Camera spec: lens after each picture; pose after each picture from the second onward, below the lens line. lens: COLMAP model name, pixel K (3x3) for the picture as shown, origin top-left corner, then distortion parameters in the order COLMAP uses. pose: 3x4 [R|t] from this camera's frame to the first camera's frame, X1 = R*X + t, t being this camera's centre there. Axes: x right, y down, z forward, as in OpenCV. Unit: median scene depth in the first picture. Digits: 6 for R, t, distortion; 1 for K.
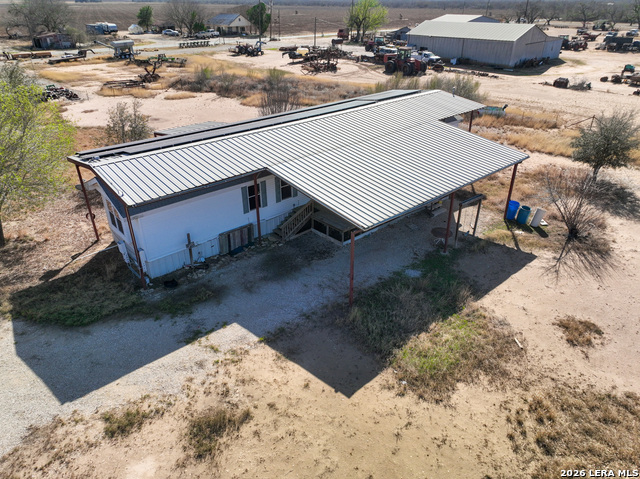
lens RADIAL K [[451.2, 0, 320.0], [0, 451.2, 239.5], [0, 0, 1]] dist [-0.004620, 0.026765]
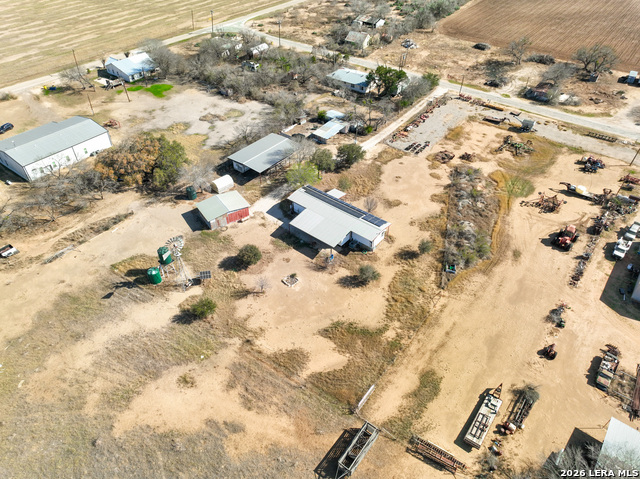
lens RADIAL K [[451.2, 0, 320.0], [0, 451.2, 239.5], [0, 0, 1]] dist [-0.004620, 0.026765]
pose [[0.158615, 0.646724, -0.746049, 5.685845], [-0.476602, 0.711903, 0.515795, -3.763783], [0.864692, 0.273755, 0.421148, -1.358751]]
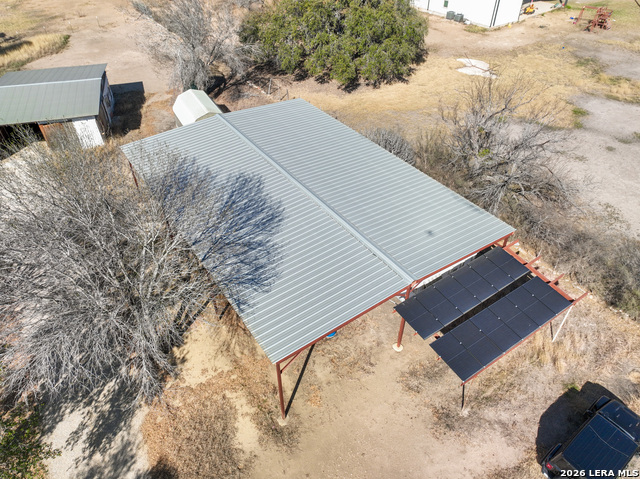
lens RADIAL K [[451.2, 0, 320.0], [0, 451.2, 239.5], [0, 0, 1]] dist [-0.004620, 0.026765]
pose [[-0.989440, -0.089699, 0.113854, -2.411320], [0.073402, 0.367241, 0.927225, -1.396612], [-0.124983, 0.925791, -0.356779, 1.720863]]
